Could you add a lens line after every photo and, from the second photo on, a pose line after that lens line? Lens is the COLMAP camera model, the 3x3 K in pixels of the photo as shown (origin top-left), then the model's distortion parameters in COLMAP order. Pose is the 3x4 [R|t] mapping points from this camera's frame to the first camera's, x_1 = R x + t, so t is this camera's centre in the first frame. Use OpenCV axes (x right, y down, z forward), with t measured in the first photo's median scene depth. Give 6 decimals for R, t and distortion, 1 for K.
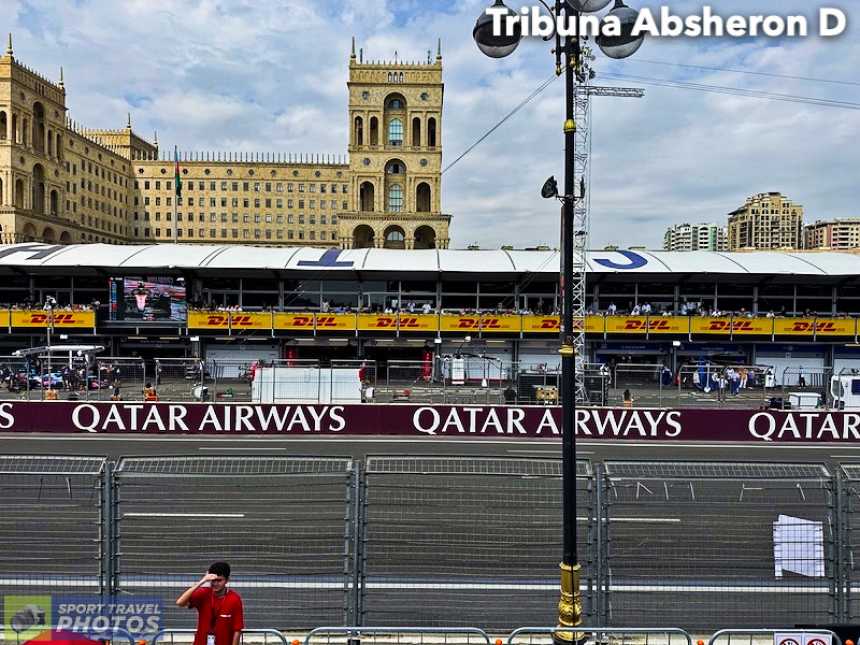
lens RADIAL K [[609.4, 0, 430.4], [0, 609.4, 329.5], [0, 0, 1]] dist [0.051370, -0.017257]
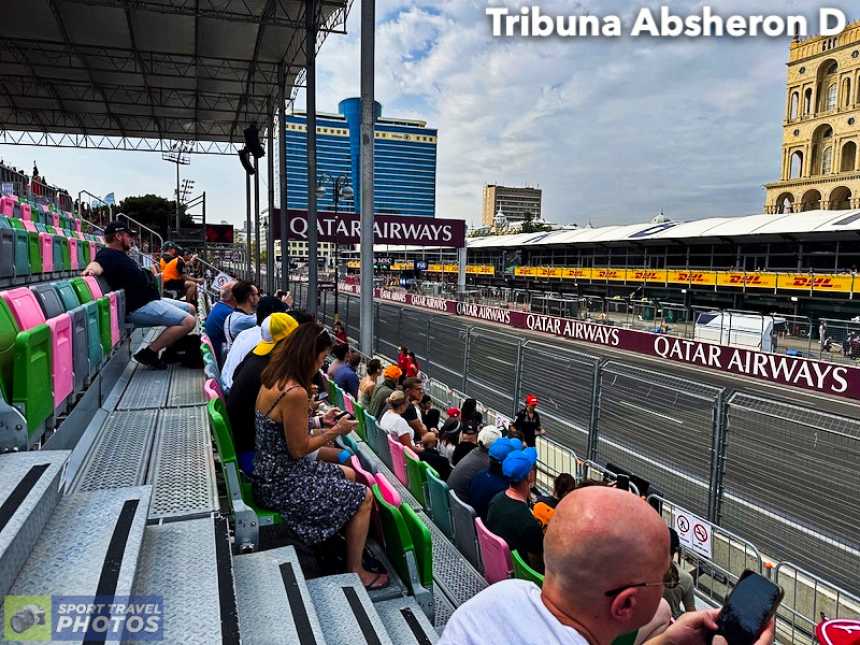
lens RADIAL K [[609.4, 0, 427.7], [0, 609.4, 315.9], [0, 0, 1]] dist [0.051370, -0.017257]
pose [[0.362762, 0.077381, -0.928664, 0.713259], [-0.045592, 0.996827, 0.065251, 0.008019], [0.930766, 0.018669, 0.365138, -0.006714]]
